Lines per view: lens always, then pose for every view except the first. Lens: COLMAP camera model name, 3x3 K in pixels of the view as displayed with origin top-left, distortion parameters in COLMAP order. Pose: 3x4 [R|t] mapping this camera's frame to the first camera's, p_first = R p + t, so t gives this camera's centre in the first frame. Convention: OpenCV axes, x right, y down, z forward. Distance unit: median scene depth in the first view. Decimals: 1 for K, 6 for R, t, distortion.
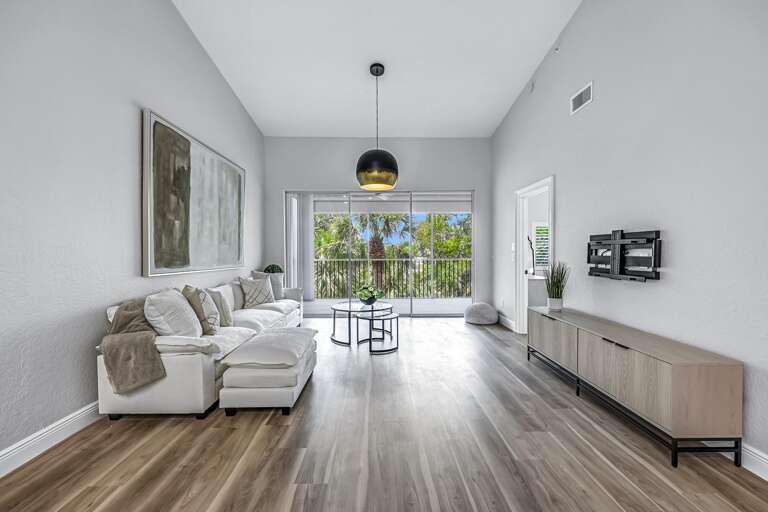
lens RADIAL K [[318.8, 0, 387.8], [0, 318.8, 254.3], [0, 0, 1]] dist [-0.001838, -0.000047]
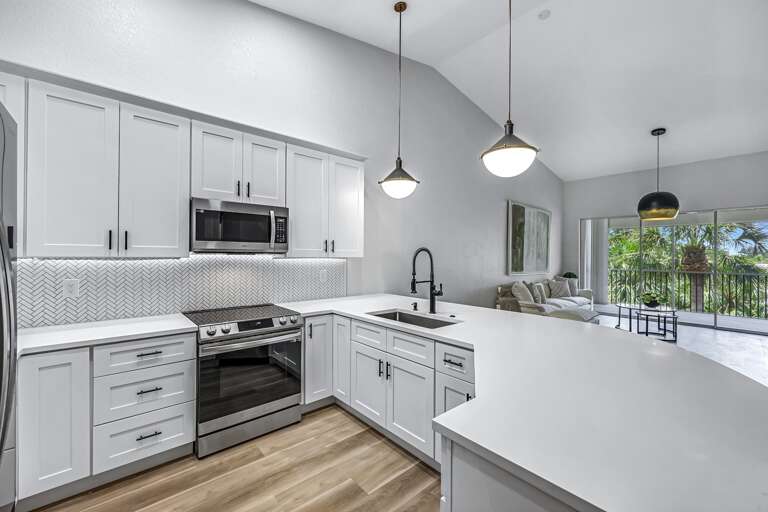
lens RADIAL K [[318.8, 0, 371.7], [0, 318.8, 252.8], [0, 0, 1]] dist [-0.001838, -0.000047]
pose [[0.627296, 0.007685, -0.778743, 0.280574], [-0.019478, 0.999793, -0.005823, -0.041133], [0.778538, 0.018821, 0.627316, -0.848259]]
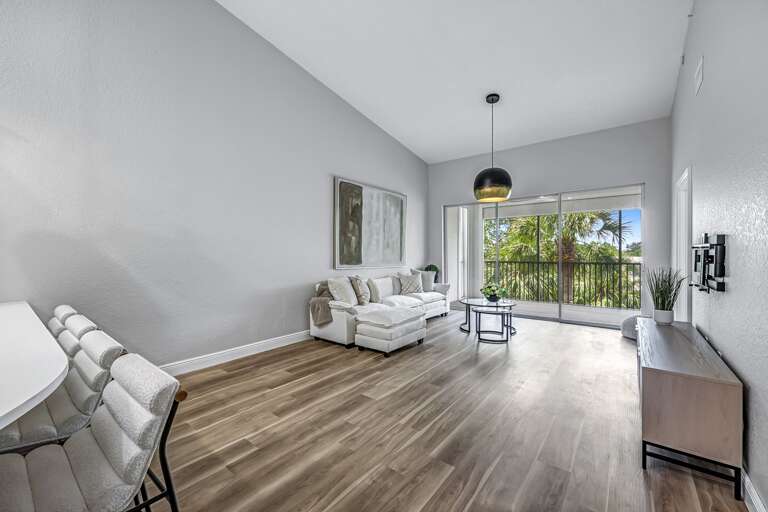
lens RADIAL K [[318.8, 0, 379.8], [0, 318.8, 254.5], [0, 0, 1]] dist [-0.001838, -0.000047]
pose [[0.767698, 0.003978, -0.640800, 0.432286], [-0.005984, 0.999982, -0.000961, -0.009343], [0.640784, 0.004572, 0.767708, -0.165299]]
